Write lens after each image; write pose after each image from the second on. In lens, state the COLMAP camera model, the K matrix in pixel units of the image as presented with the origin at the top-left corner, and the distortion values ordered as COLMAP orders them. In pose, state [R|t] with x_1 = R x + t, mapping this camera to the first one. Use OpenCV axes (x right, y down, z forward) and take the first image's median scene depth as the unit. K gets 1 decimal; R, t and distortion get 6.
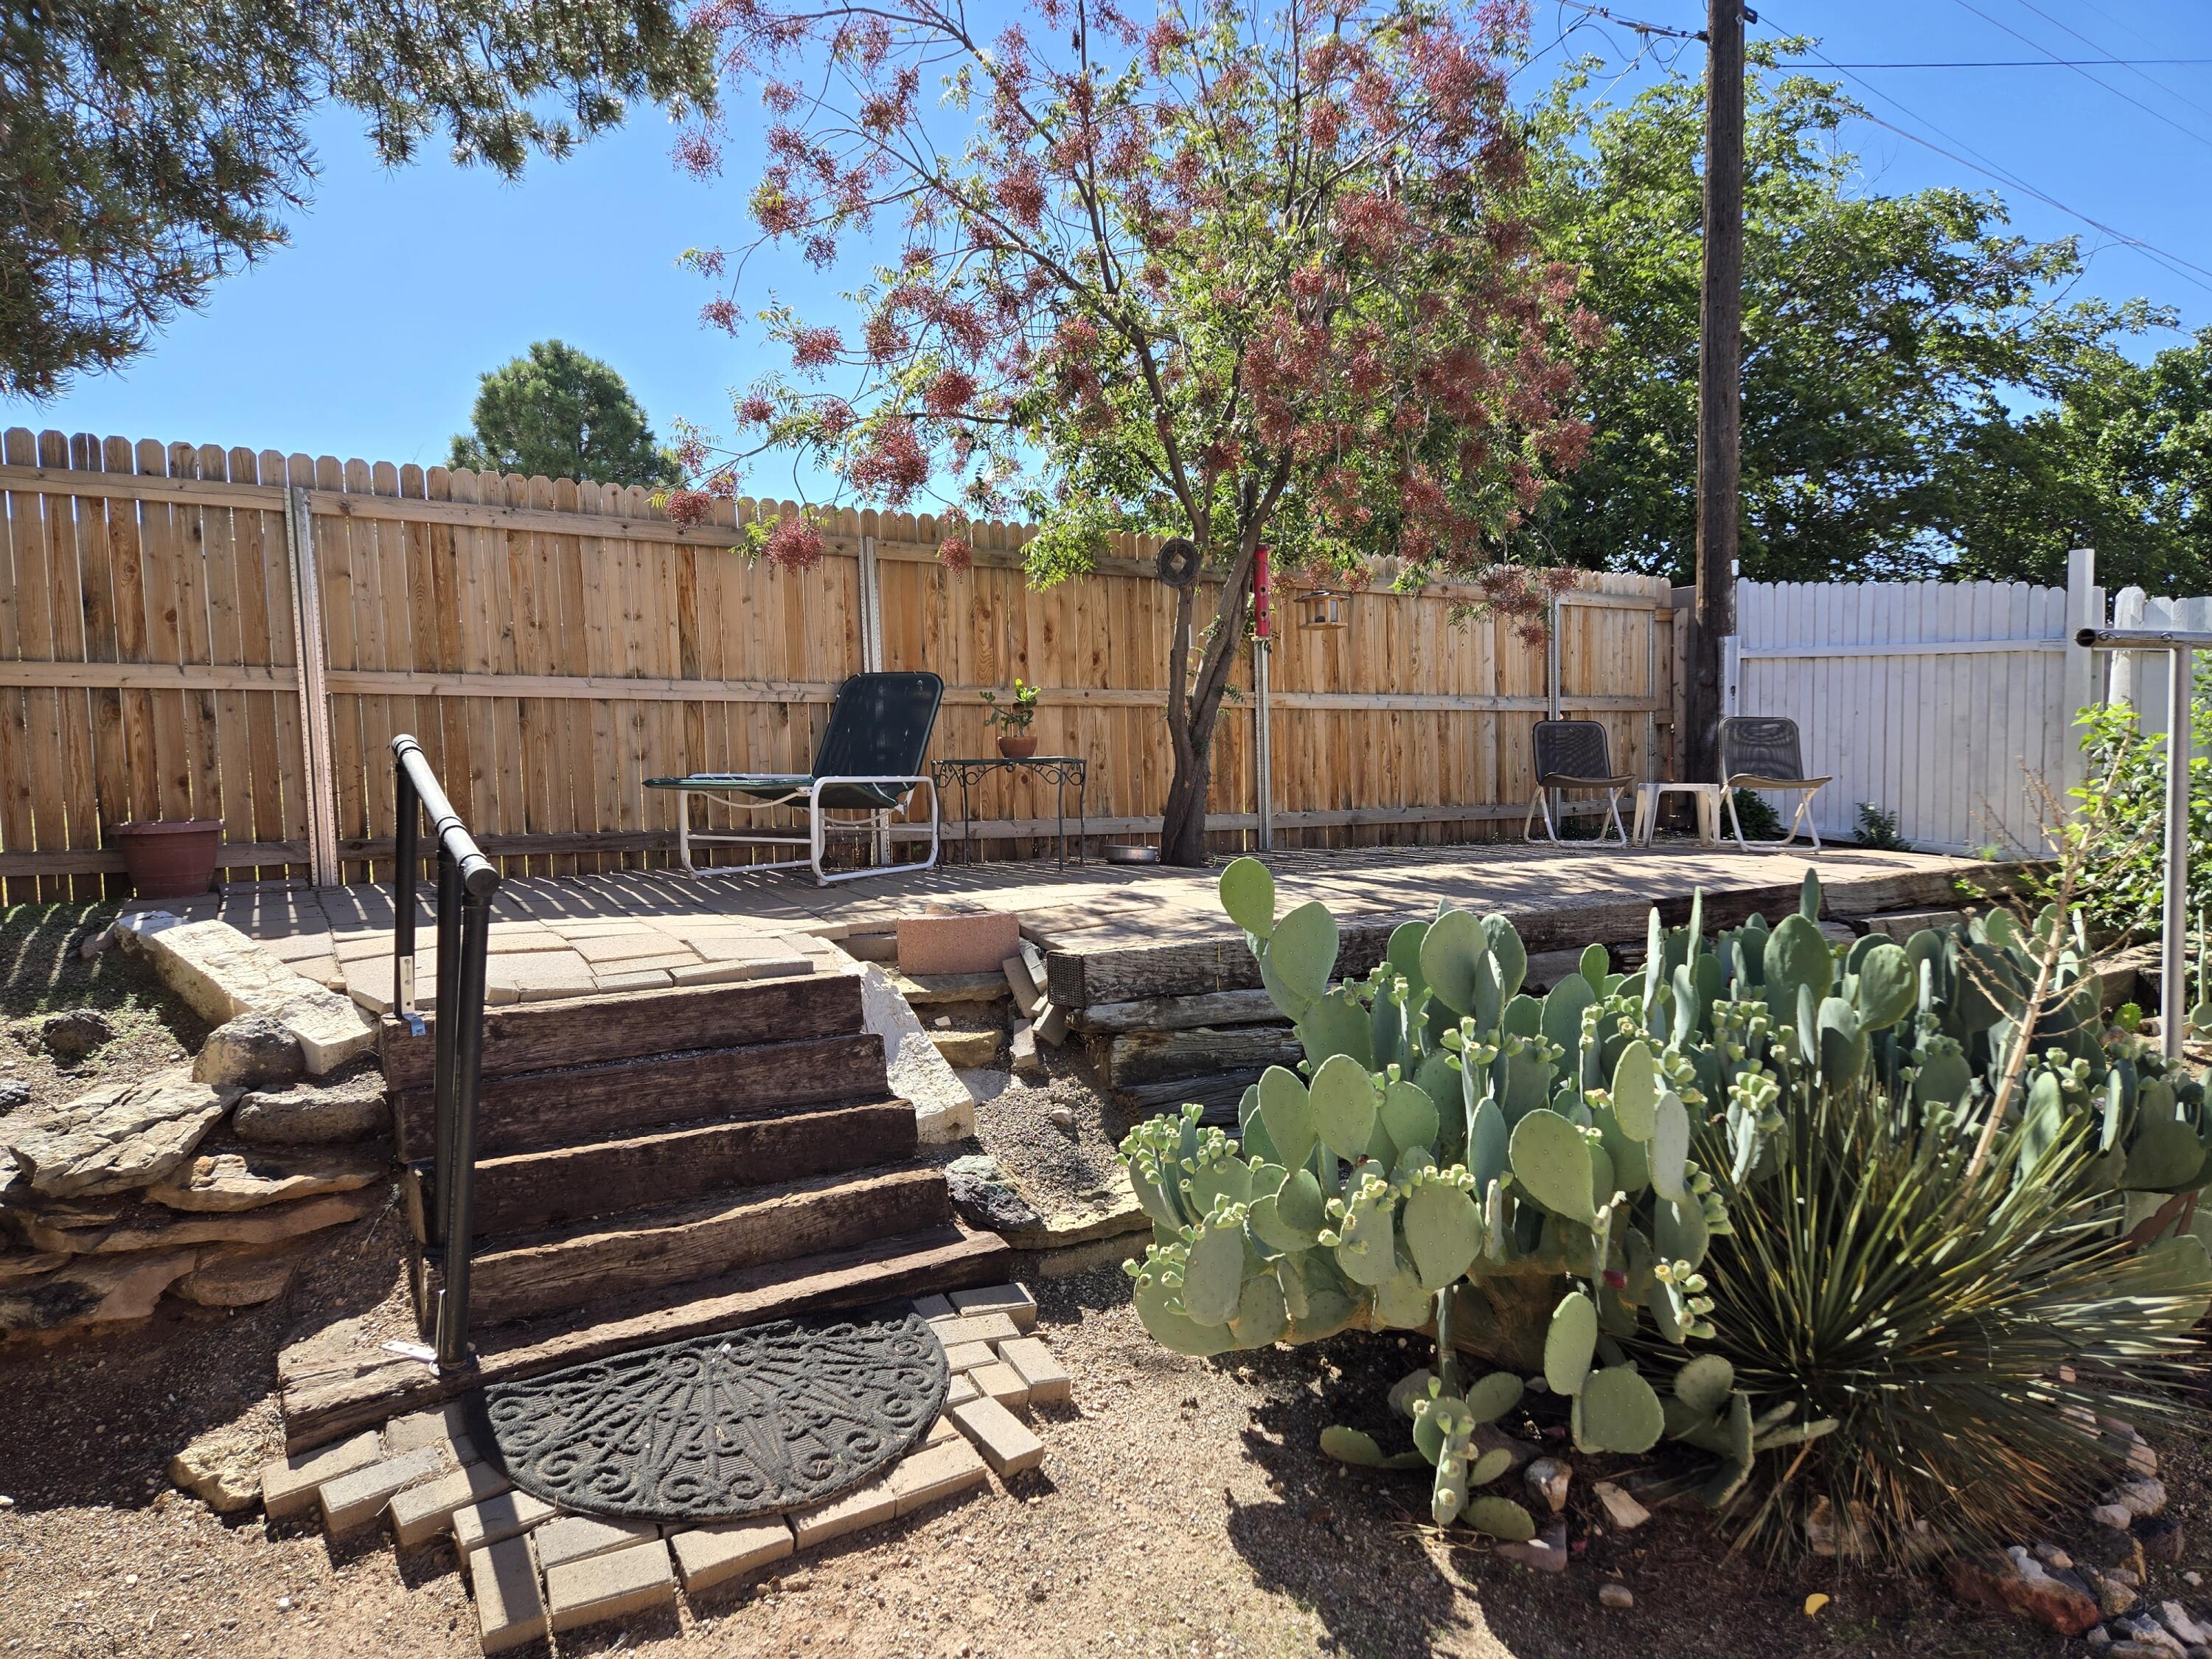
lens RADIAL K [[1466.3, 0, 1096.7], [0, 1466.3, 849.1], [0, 0, 1]] dist [0.081720, -0.063333]
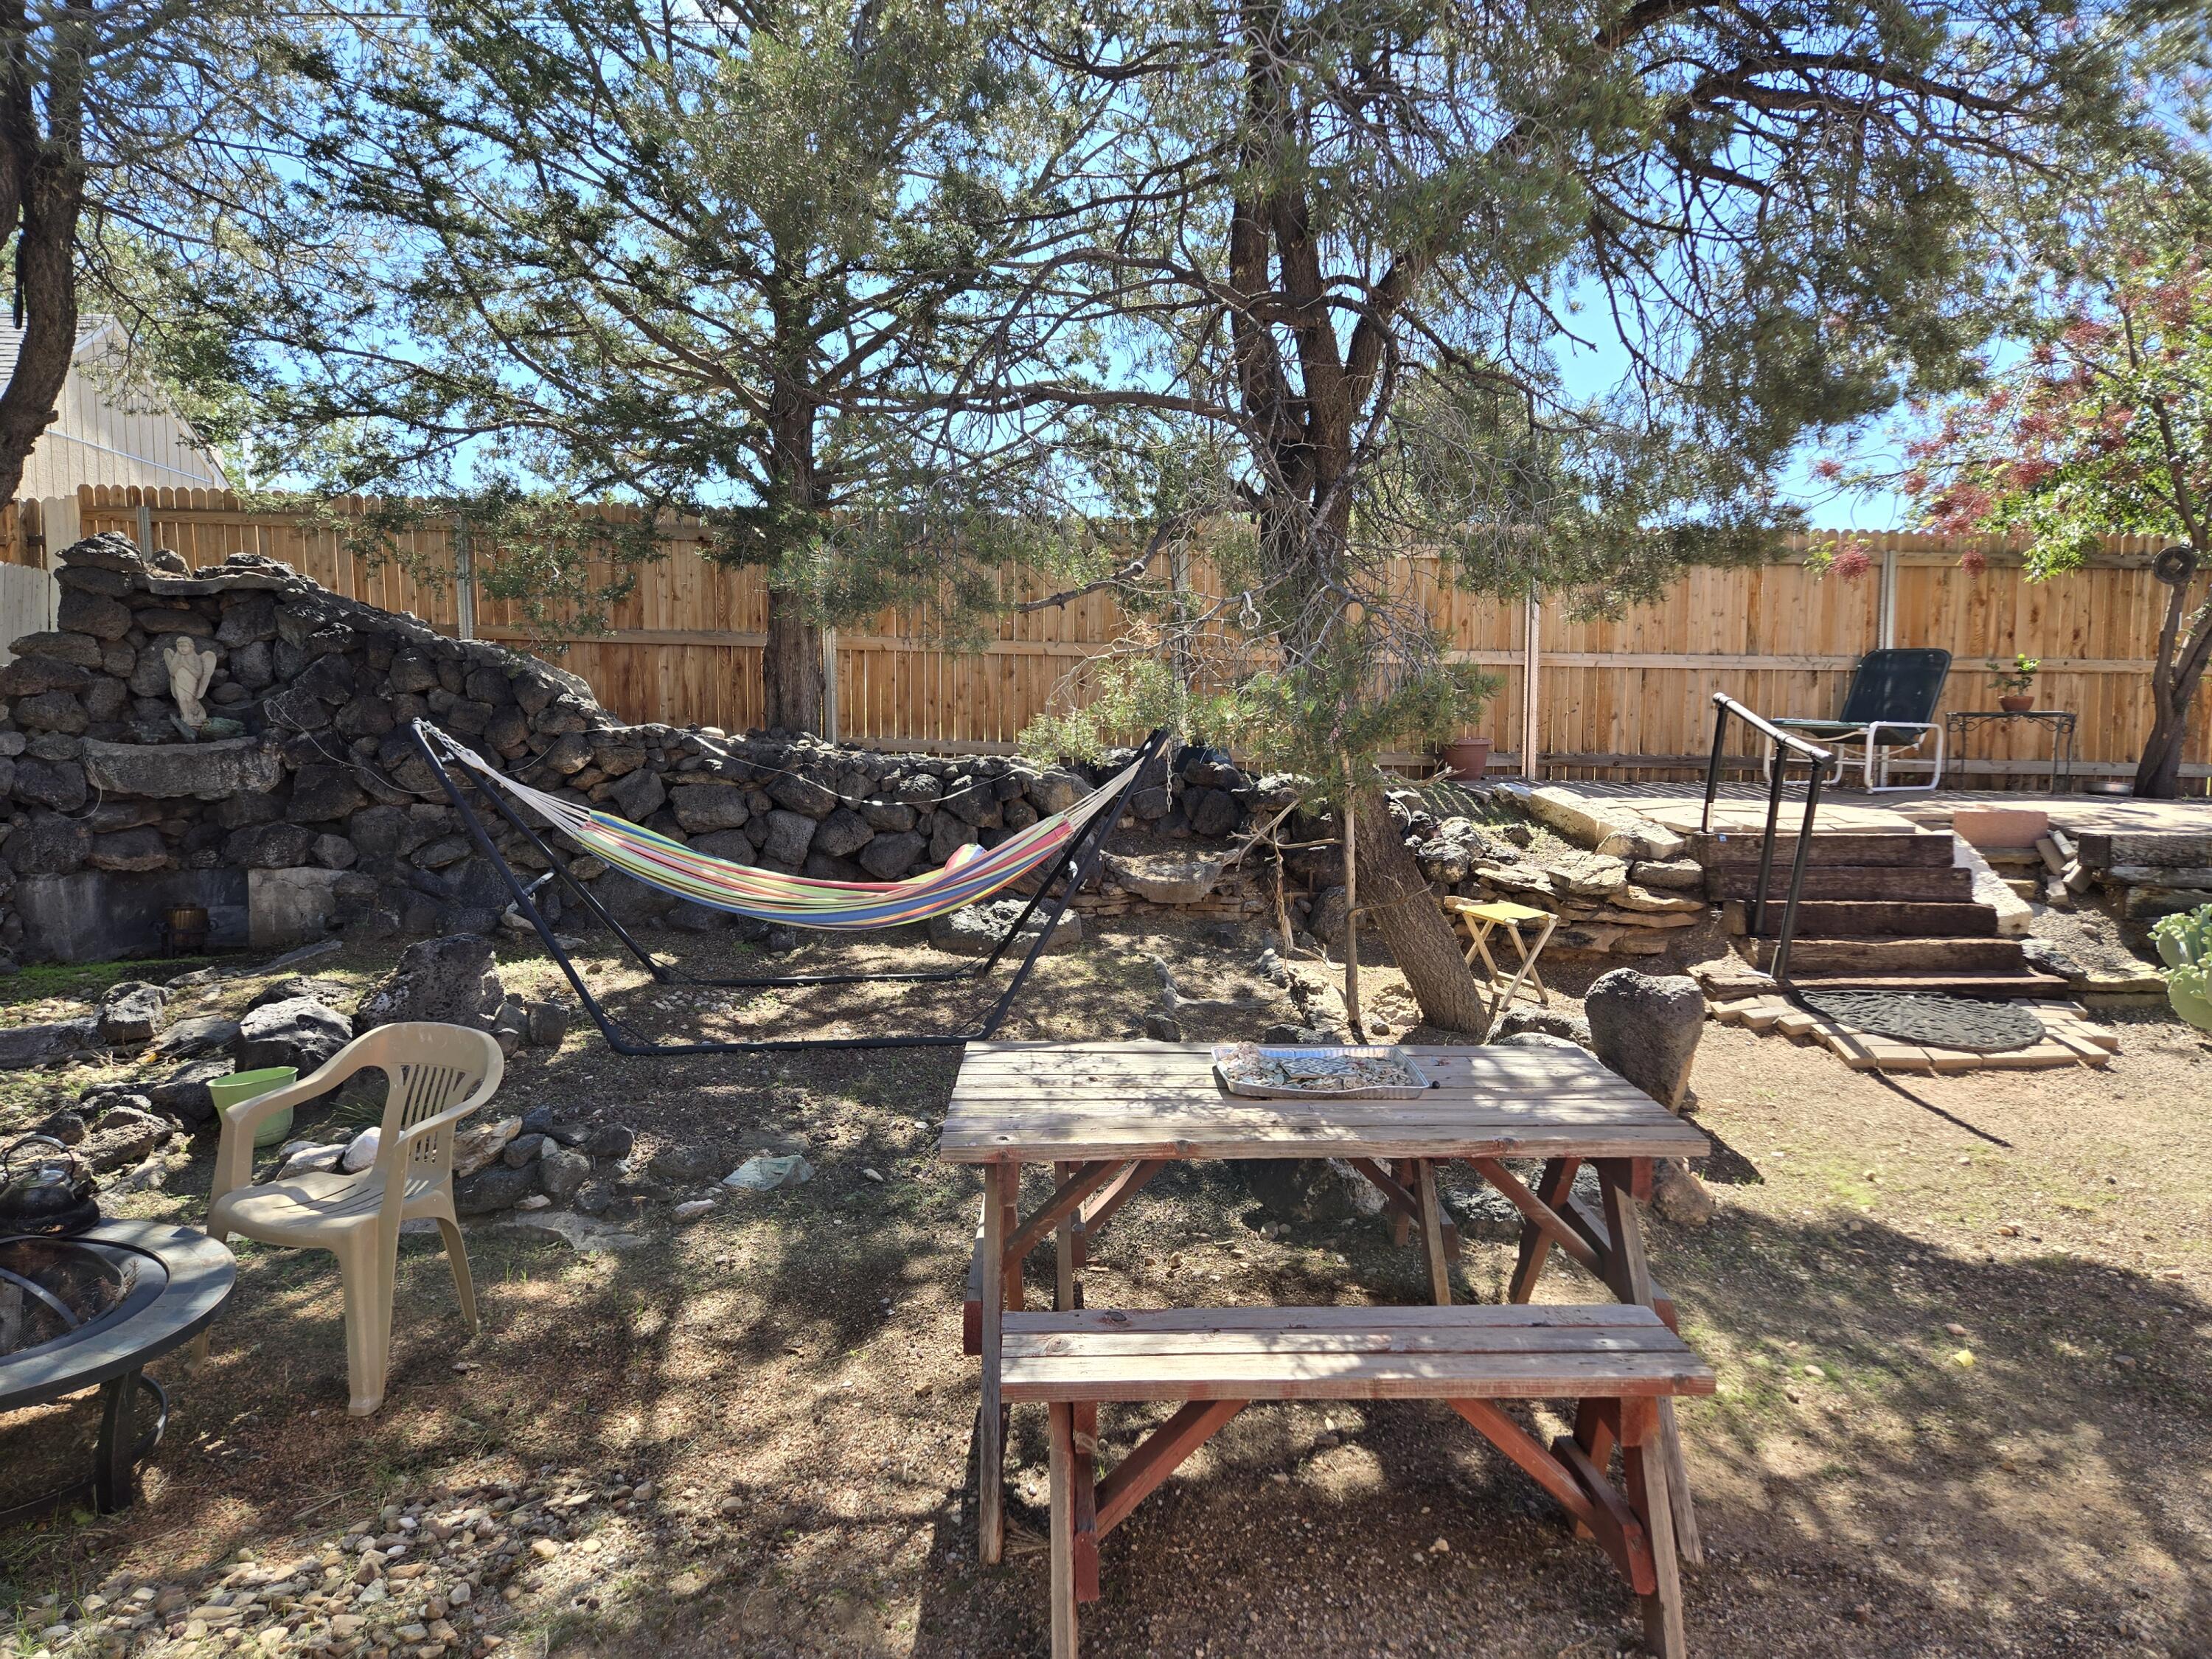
lens RADIAL K [[1466.3, 0, 1085.9], [0, 1466.3, 840.1], [0, 0, 1]] dist [0.081720, -0.063333]
pose [[0.870630, 0.065894, -0.487505, -0.128822], [-0.053966, 0.997801, 0.038492, 0.053287], [0.488969, -0.007204, 0.872271, -0.687246]]
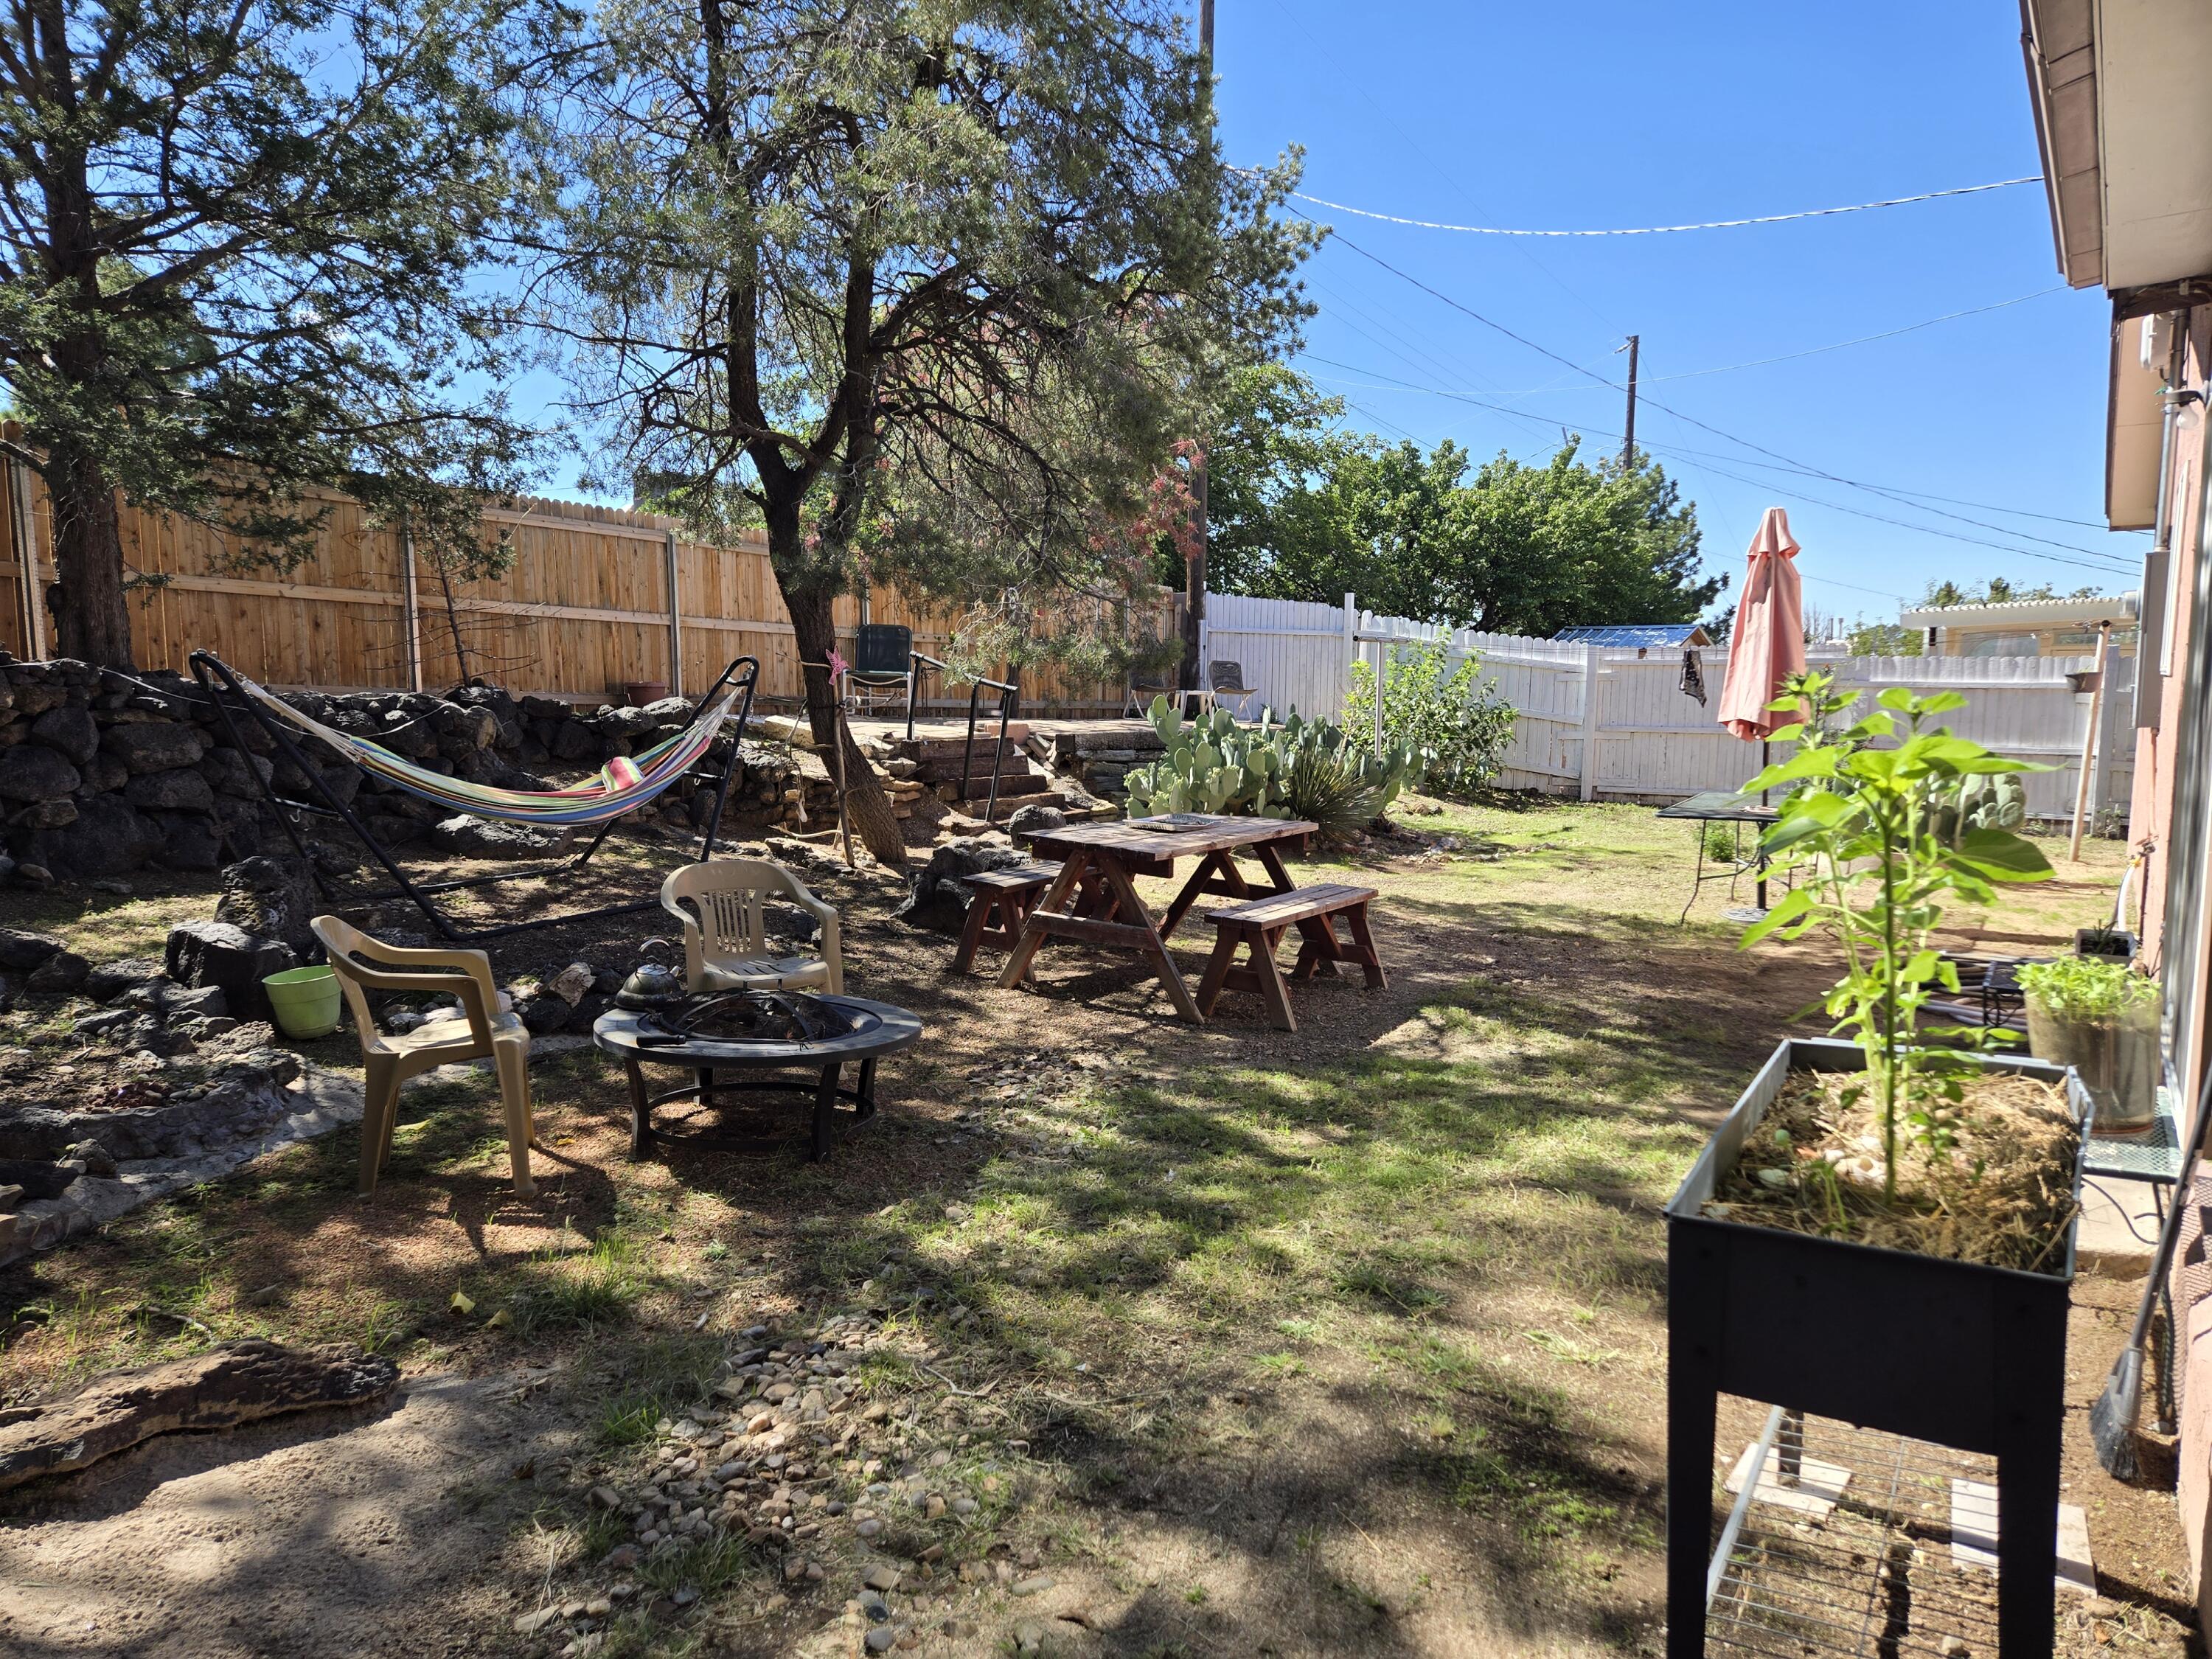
lens RADIAL K [[1466.3, 0, 1104.5], [0, 1466.3, 841.5], [0, 0, 1]] dist [0.081720, -0.063333]
pose [[0.909826, -0.017237, 0.414631, -0.821466], [0.001011, 0.999226, 0.039319, 0.121434], [-0.414988, -0.035354, 0.909140, -1.189040]]
